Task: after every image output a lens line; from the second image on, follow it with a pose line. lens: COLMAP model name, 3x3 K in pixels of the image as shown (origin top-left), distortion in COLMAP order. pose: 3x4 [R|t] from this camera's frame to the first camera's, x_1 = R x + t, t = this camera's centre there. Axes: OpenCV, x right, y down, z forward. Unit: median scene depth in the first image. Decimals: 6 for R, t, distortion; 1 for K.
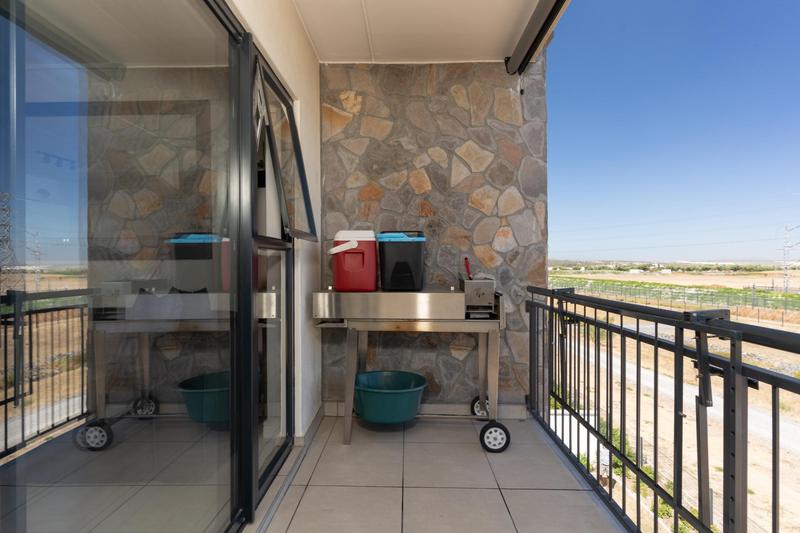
lens RADIAL K [[393.1, 0, 392.5], [0, 393.1, 264.3], [0, 0, 1]] dist [-0.000016, -0.000070]
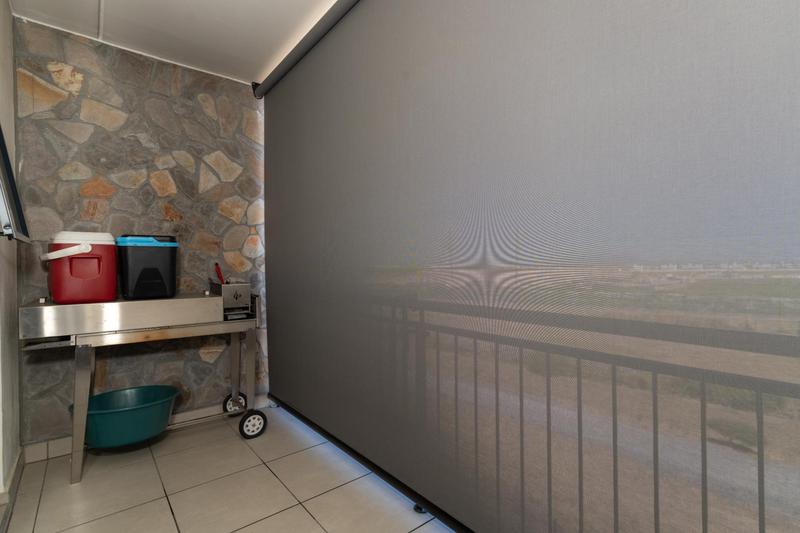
lens RADIAL K [[393.1, 0, 399.2], [0, 393.1, 266.8], [0, 0, 1]] dist [-0.000016, -0.000070]
pose [[0.755923, -0.009473, 0.654592, -0.127914], [0.012976, 0.999916, -0.000514, -0.000129], [-0.654532, 0.008882, 0.755982, -0.098794]]
